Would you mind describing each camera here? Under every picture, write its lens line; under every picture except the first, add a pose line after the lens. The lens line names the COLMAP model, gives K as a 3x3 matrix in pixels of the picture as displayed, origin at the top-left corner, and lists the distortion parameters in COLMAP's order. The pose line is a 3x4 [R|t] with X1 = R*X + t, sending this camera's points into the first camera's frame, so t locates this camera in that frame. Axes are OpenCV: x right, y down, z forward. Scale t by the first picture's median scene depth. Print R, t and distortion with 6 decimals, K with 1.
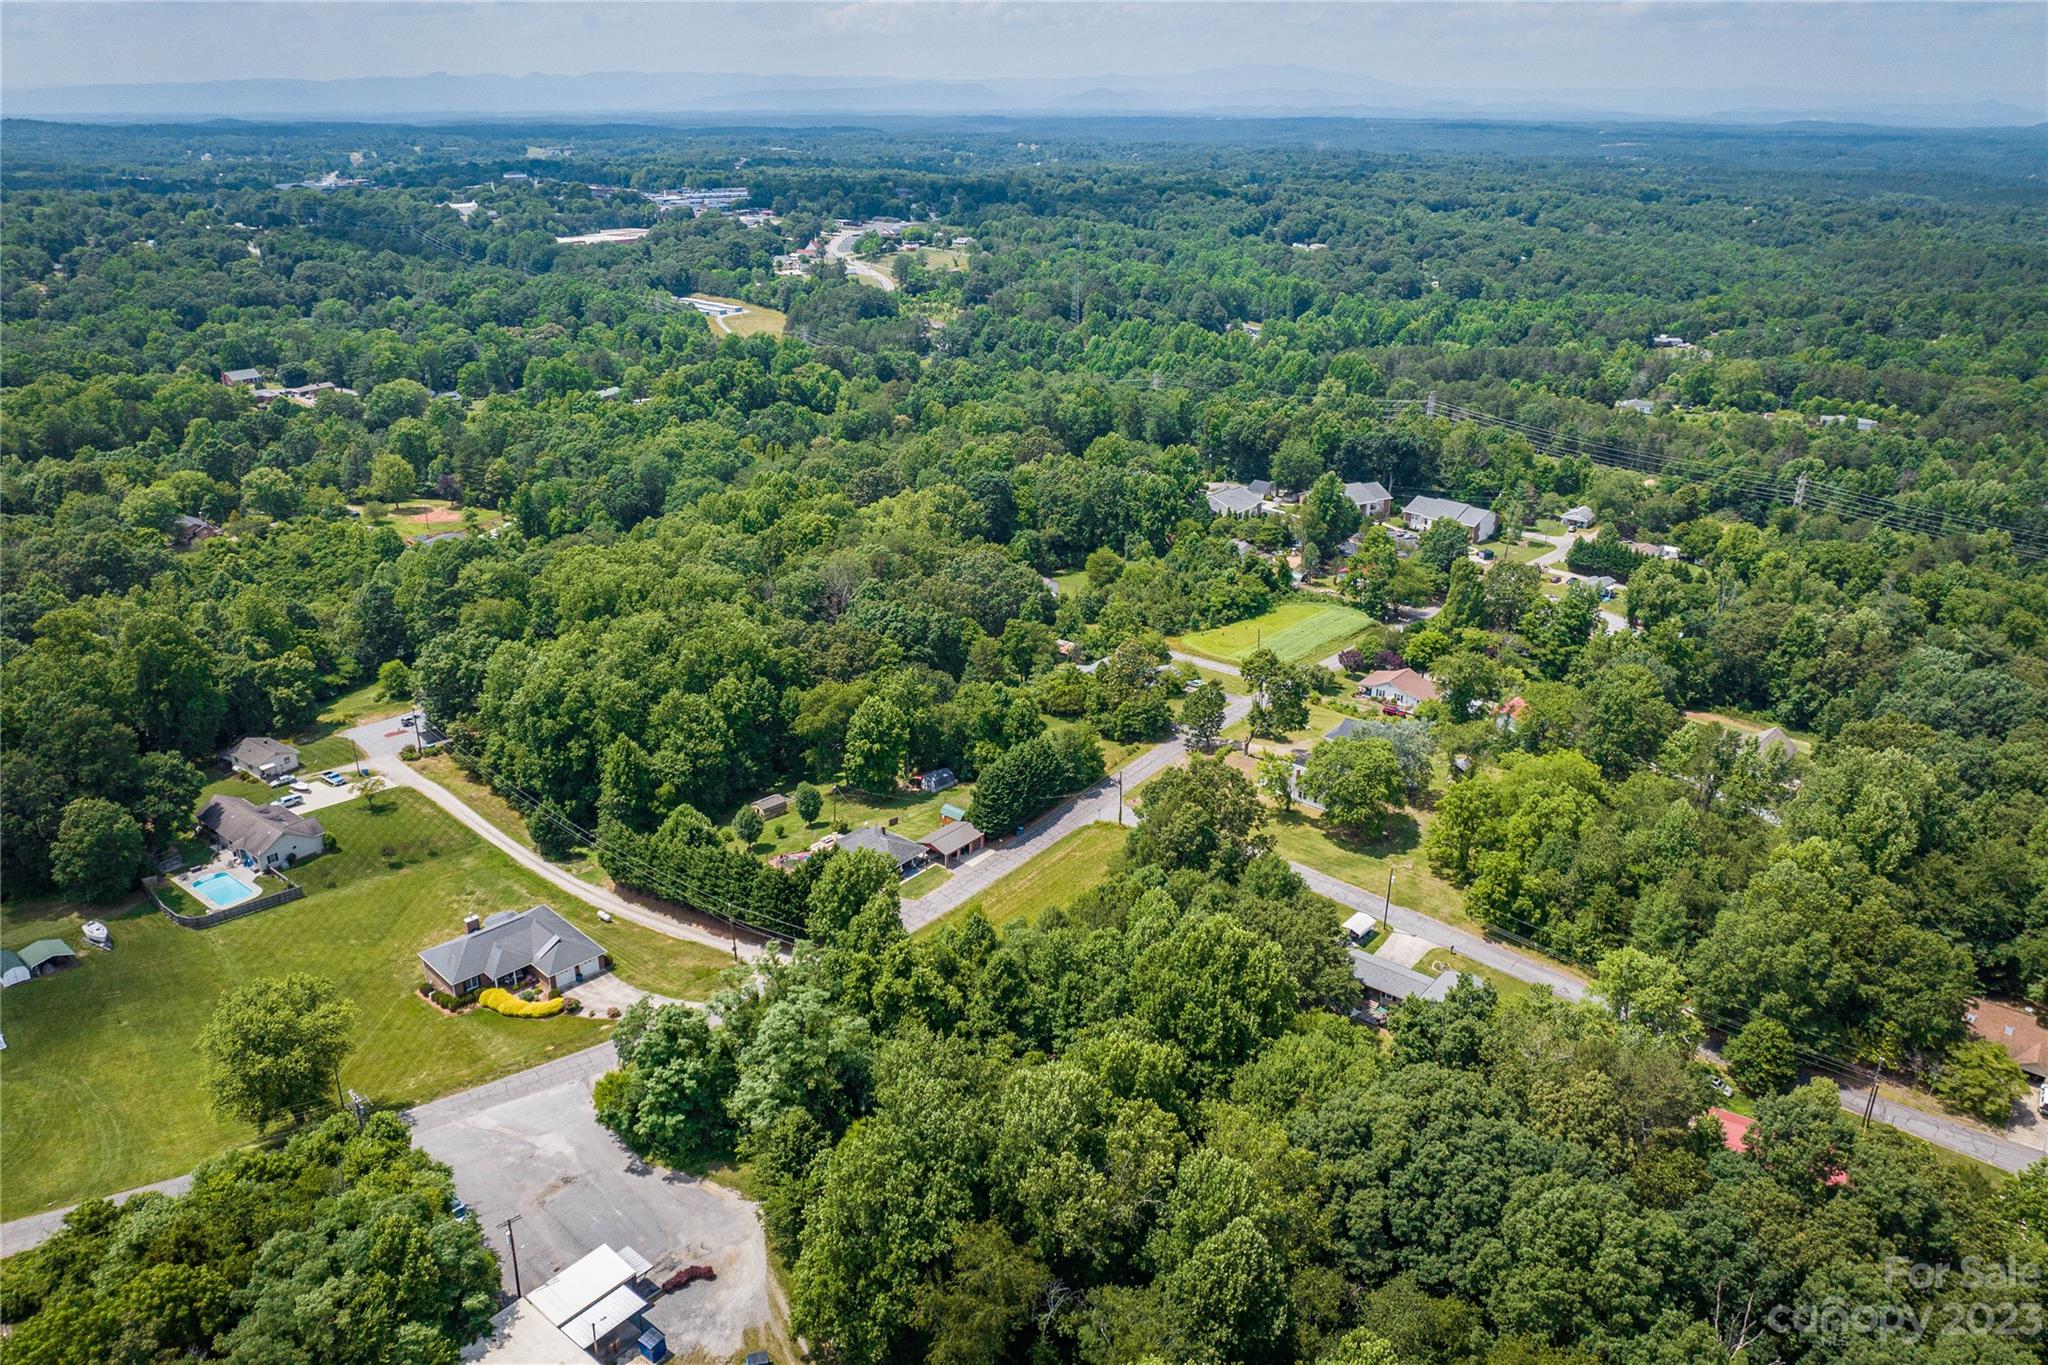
lens RADIAL K [[1450.5, 0, 1022.2], [0, 1450.5, 671.6], [0, 0, 1]] dist [-0.034826, 0.003605]
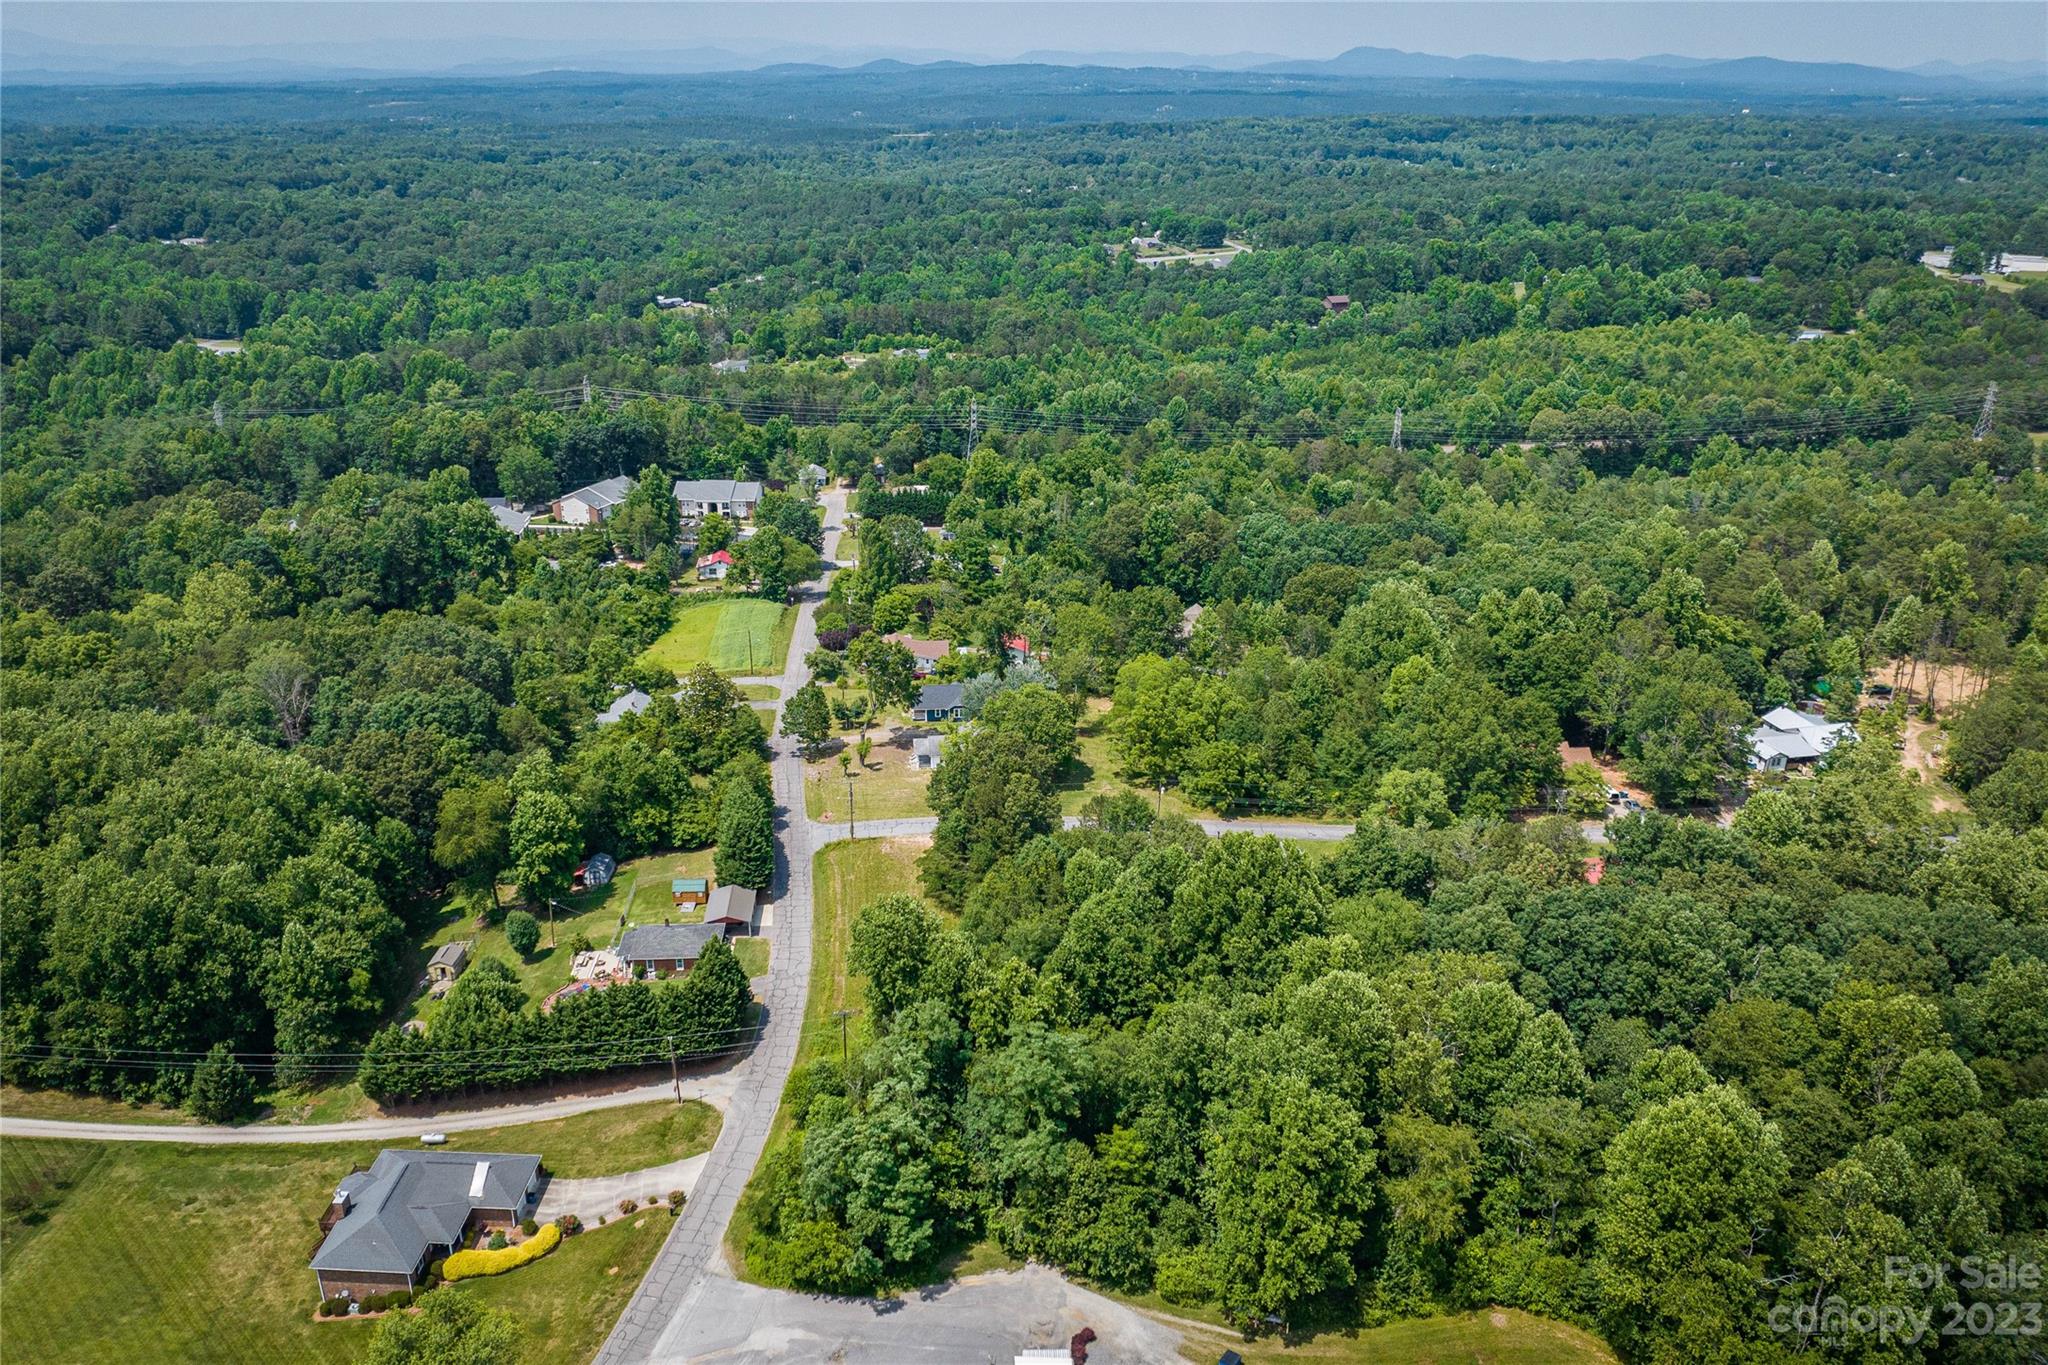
lens RADIAL K [[1670.4, 0, 1028.4], [0, 1670.4, 691.7], [0, 0, 1]] dist [-0.041431, -0.000199]
pose [[0.736537, -0.246843, 0.629748, -0.471455], [0.253298, 0.963942, 0.081587, -0.040787], [-0.627180, 0.099422, 0.772503, 0.099942]]
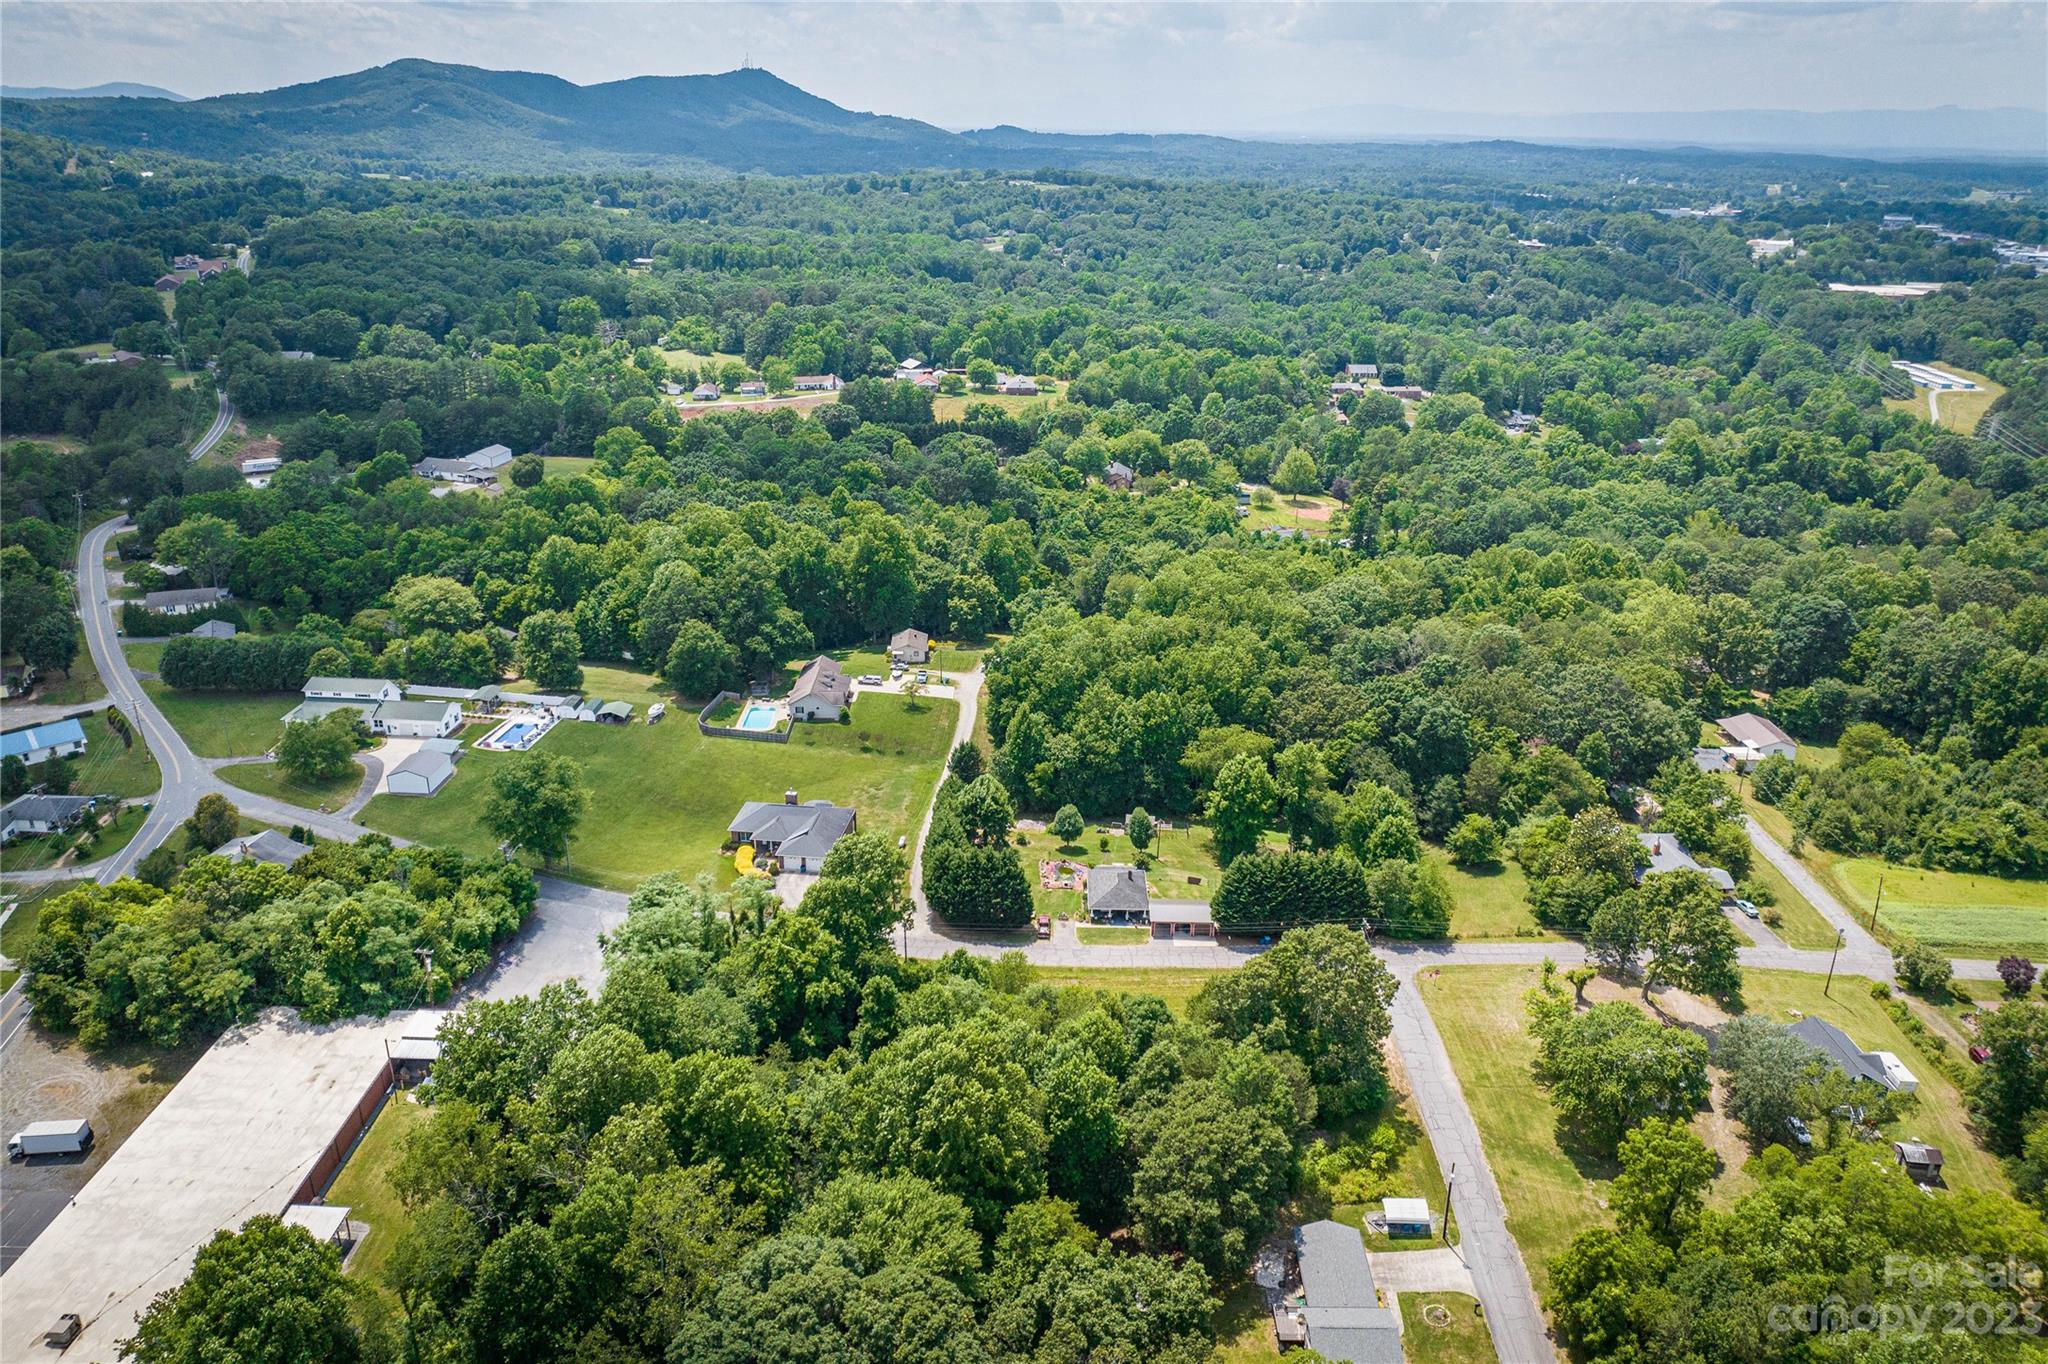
lens RADIAL K [[1450.5, 0, 1032.2], [0, 1450.5, 688.3], [0, 0, 1]] dist [-0.034826, 0.003605]
pose [[0.614820, 0.289194, -0.733732, 0.487928], [-0.295760, 0.946993, 0.125421, -0.099289], [0.731110, 0.139897, 0.667762, 0.266255]]
